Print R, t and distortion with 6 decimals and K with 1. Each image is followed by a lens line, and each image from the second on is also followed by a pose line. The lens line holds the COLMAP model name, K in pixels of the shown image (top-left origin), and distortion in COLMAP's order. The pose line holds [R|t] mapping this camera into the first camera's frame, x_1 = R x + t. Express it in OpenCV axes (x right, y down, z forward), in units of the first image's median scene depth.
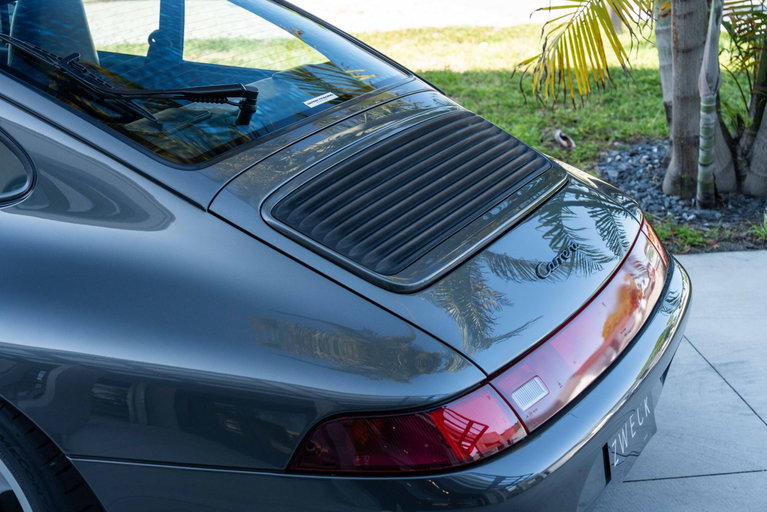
lens RADIAL K [[1267.9, 0, 383.5], [0, 1267.9, 256.0], [0, 0, 1]] dist [-0.021827, -0.009688]
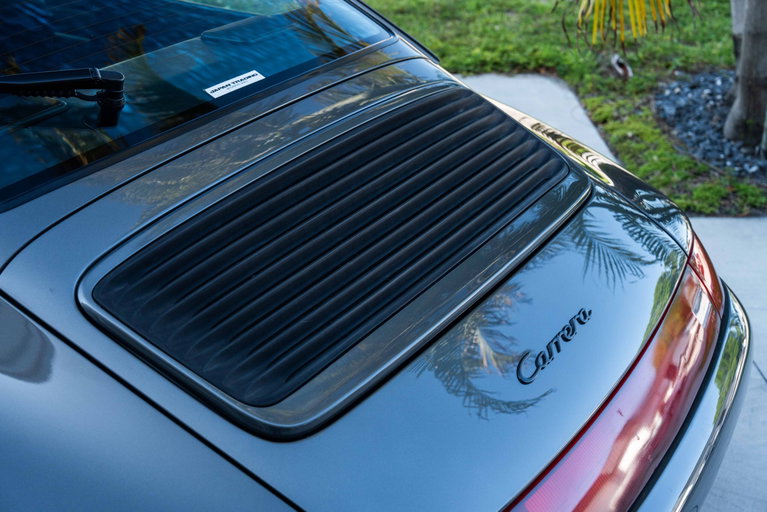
lens RADIAL K [[1033.1, 0, 383.5], [0, 1033.1, 256.0], [0, 0, 1]] dist [0.016406, -0.039198]
pose [[0.994988, 0.044726, -0.089439, 0.046431], [-0.032240, 0.990120, 0.136469, -0.057739], [0.094659, -0.132901, 0.986599, 0.225394]]
